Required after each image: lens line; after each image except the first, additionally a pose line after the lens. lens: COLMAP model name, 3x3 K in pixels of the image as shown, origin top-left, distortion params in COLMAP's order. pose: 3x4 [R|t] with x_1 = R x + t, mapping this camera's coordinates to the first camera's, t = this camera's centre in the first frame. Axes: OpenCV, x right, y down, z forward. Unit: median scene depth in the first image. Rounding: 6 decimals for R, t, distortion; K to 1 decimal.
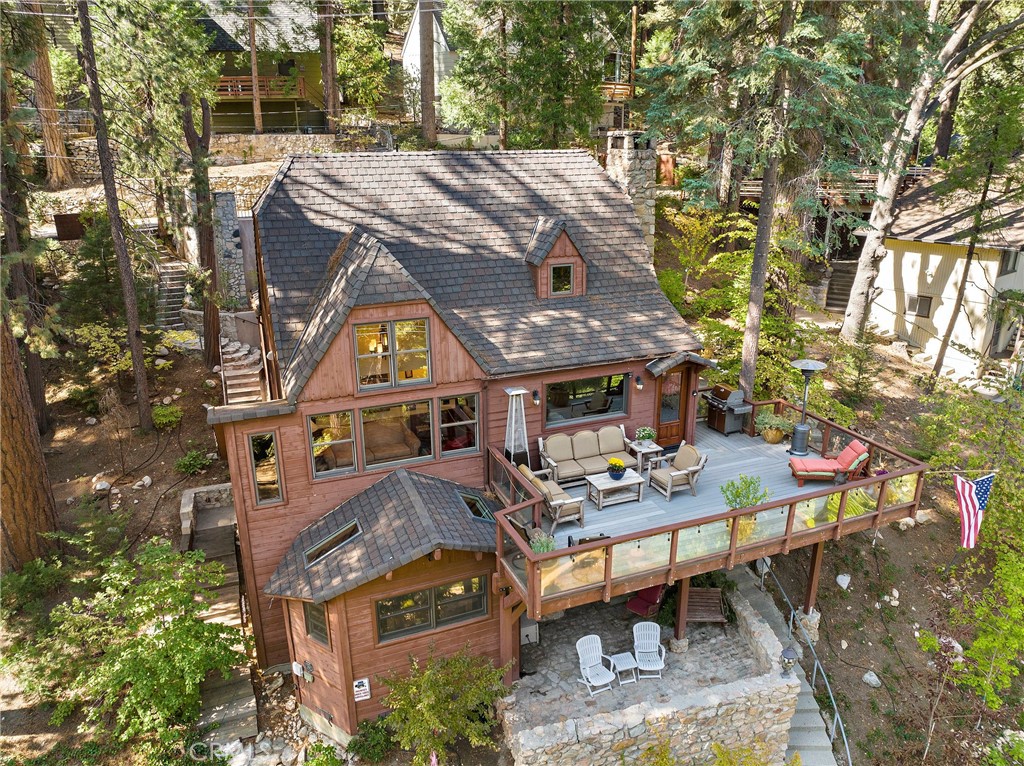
lens RADIAL K [[715.6, 0, 512.6], [0, 715.6, 383.8], [0, 0, 1]] dist [-0.034508, -0.011191]
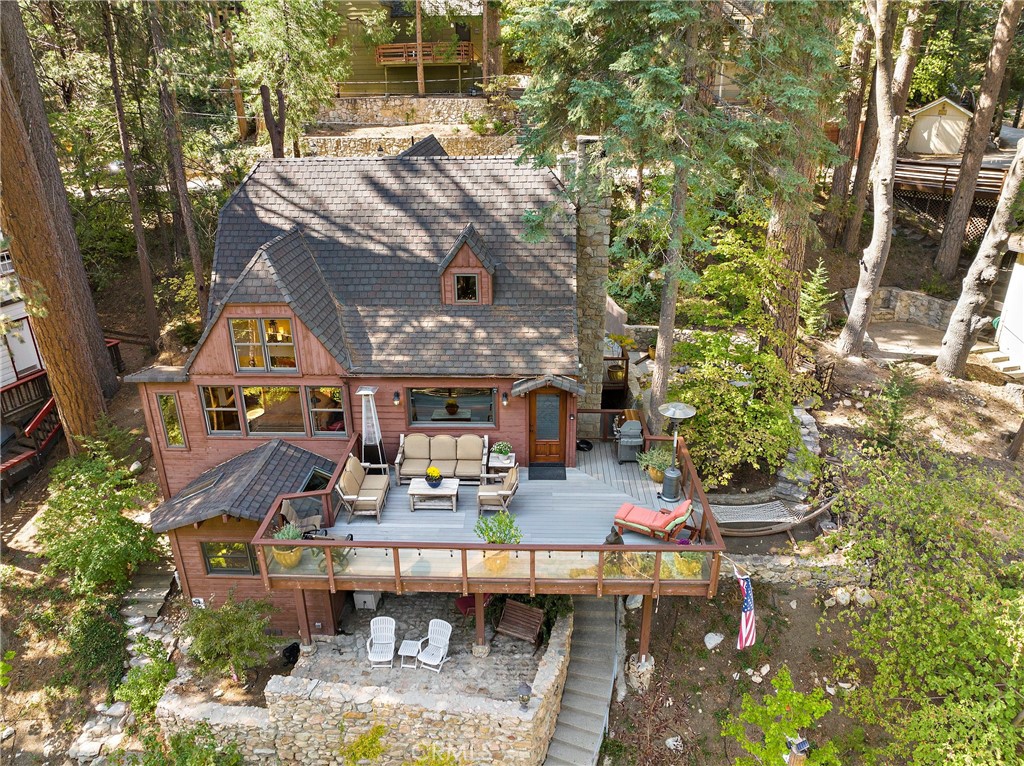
lens RADIAL K [[715.6, 0, 512.5], [0, 715.6, 380.8], [0, 0, 1]] dist [-0.034508, -0.011191]
pose [[0.916004, 0.158666, -0.368458, 0.551668], [-0.126698, 0.985872, 0.109561, -0.138535], [0.380636, -0.053676, 0.923166, 0.051283]]
